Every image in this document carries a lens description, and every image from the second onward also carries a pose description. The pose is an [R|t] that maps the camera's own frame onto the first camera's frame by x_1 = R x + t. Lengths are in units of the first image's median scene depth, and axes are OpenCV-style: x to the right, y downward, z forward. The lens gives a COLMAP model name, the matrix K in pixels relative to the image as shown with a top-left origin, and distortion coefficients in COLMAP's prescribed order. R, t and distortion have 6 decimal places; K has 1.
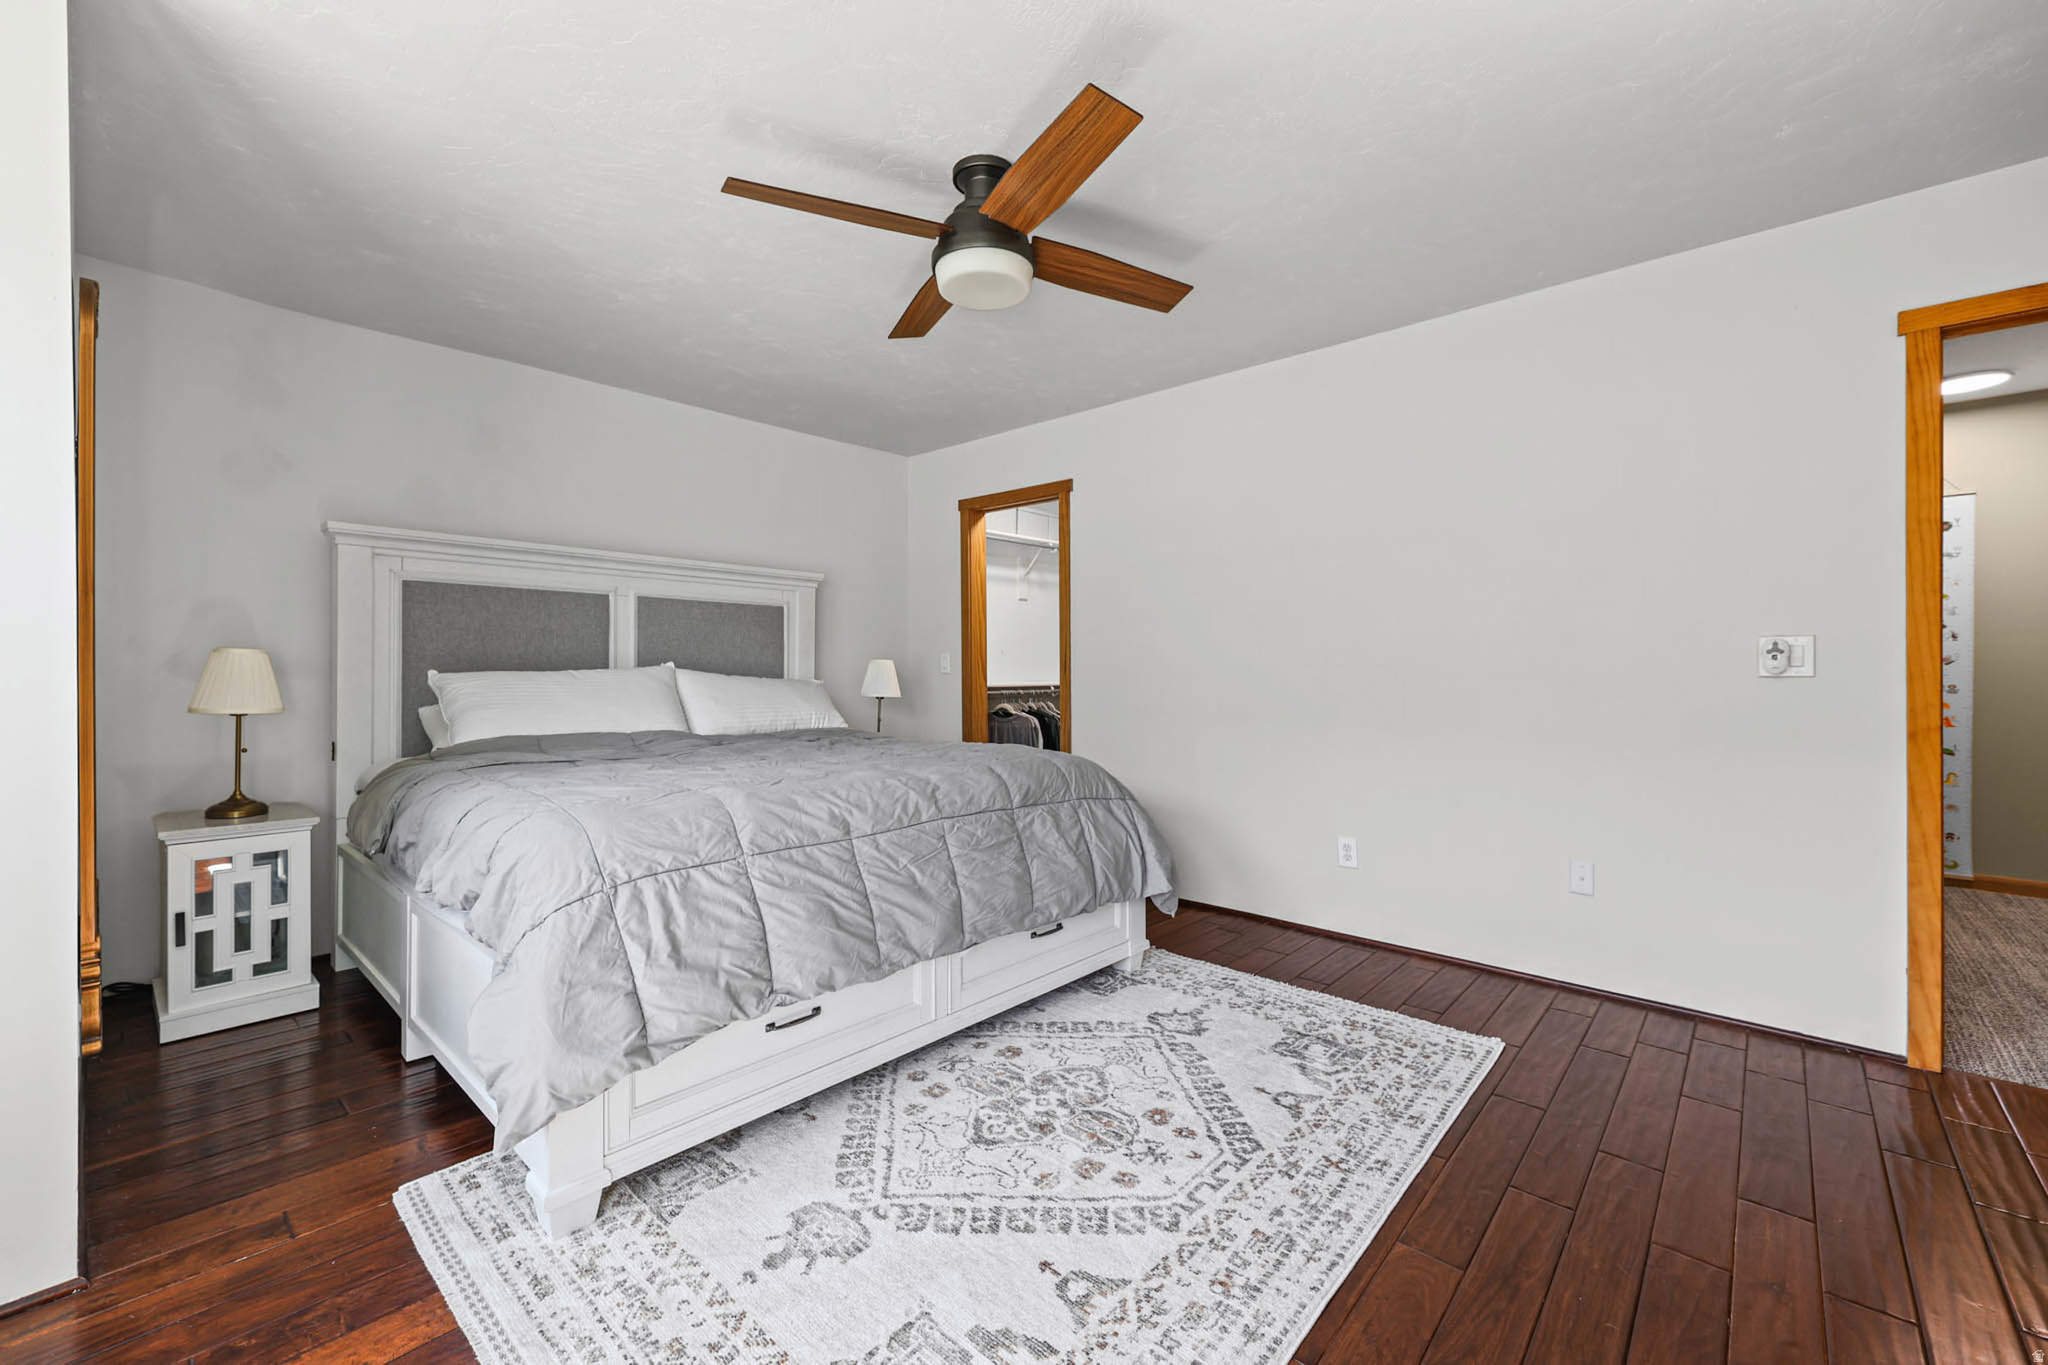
lens RADIAL K [[841.0, 0, 1030.1], [0, 841.0, 685.5], [0, 0, 1]] dist [0.004838, 0.000154]
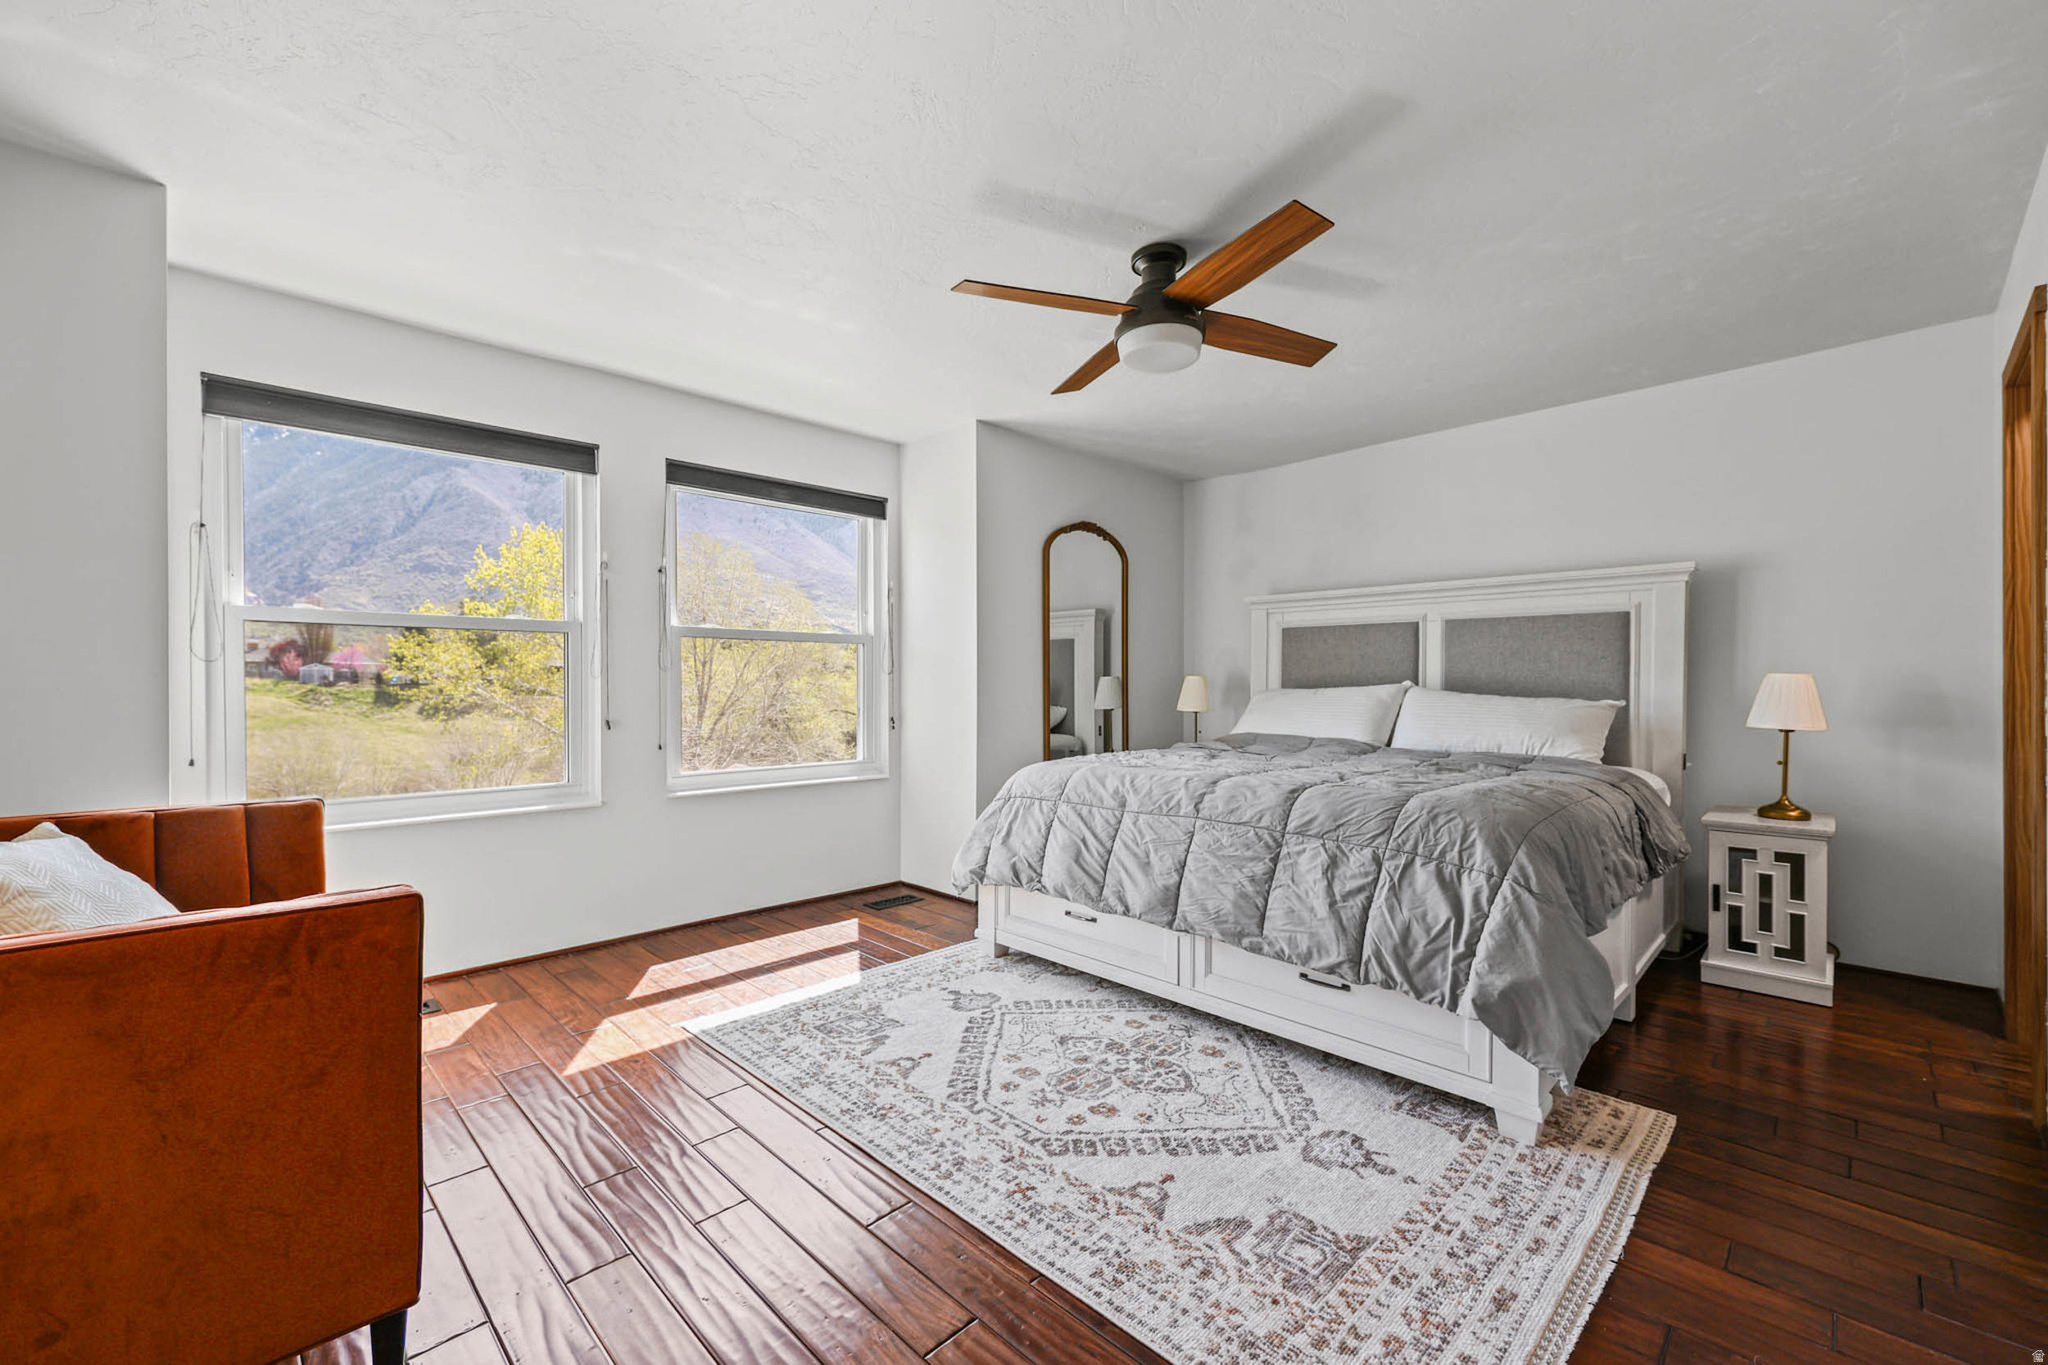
lens RADIAL K [[841.0, 0, 1030.1], [0, 841.0, 685.5], [0, 0, 1]] dist [0.004838, 0.000154]
pose [[-0.057297, 0.014595, -0.998251, 1.144324], [-0.008581, 0.999849, 0.015111, -0.053278], [0.998320, 0.009432, -0.057163, 0.883489]]
